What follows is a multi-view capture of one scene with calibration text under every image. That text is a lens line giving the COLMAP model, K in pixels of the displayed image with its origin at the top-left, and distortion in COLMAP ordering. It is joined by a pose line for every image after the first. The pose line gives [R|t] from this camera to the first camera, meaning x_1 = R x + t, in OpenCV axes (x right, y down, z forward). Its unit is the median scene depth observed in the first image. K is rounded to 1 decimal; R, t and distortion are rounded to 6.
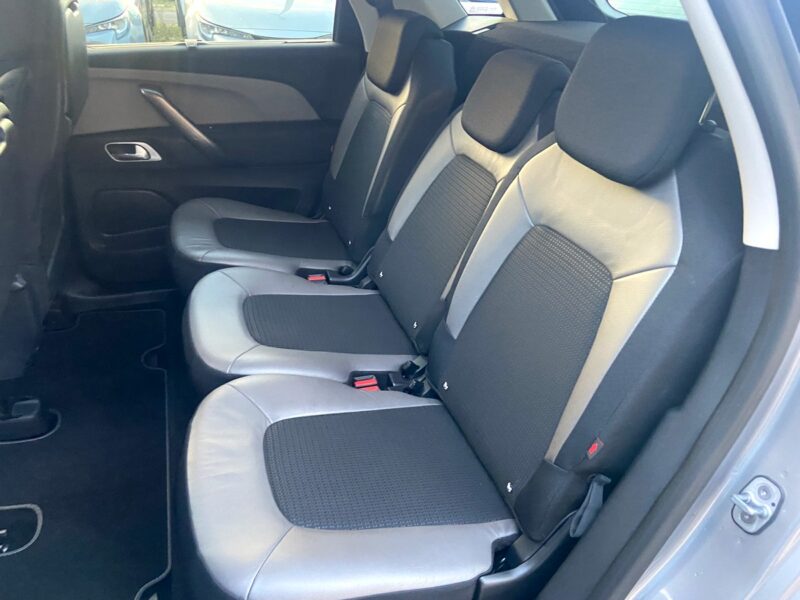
lens RADIAL K [[603.0, 0, 400.0], [0, 603.0, 300.0], [0, 0, 1]] dist [0.139520, -0.170163]
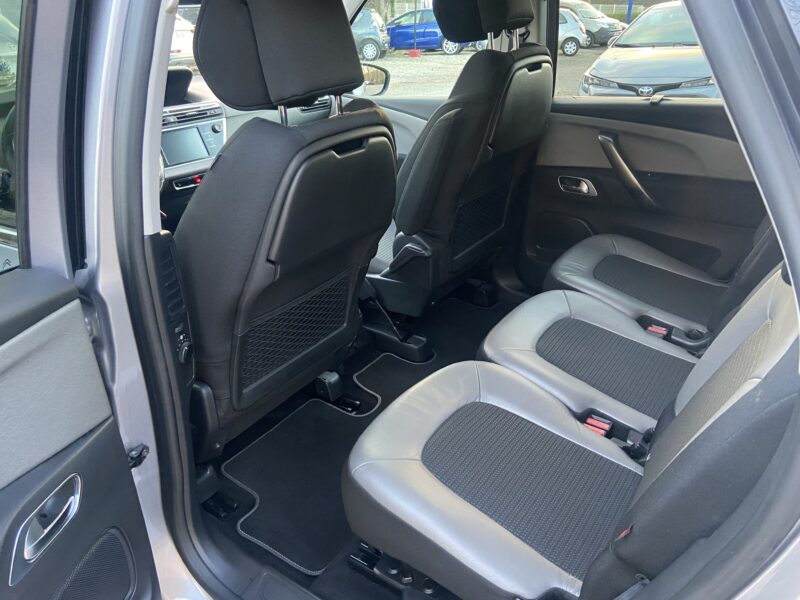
lens RADIAL K [[603.0, 0, 400.0], [0, 603.0, 300.0], [0, 0, 1]] dist [0.139520, -0.170163]
pose [[0.588190, 0.301299, -0.750501, 0.341424], [-0.356146, 0.929679, 0.094110, -0.026575], [0.726080, 0.211933, 0.654134, 0.031679]]
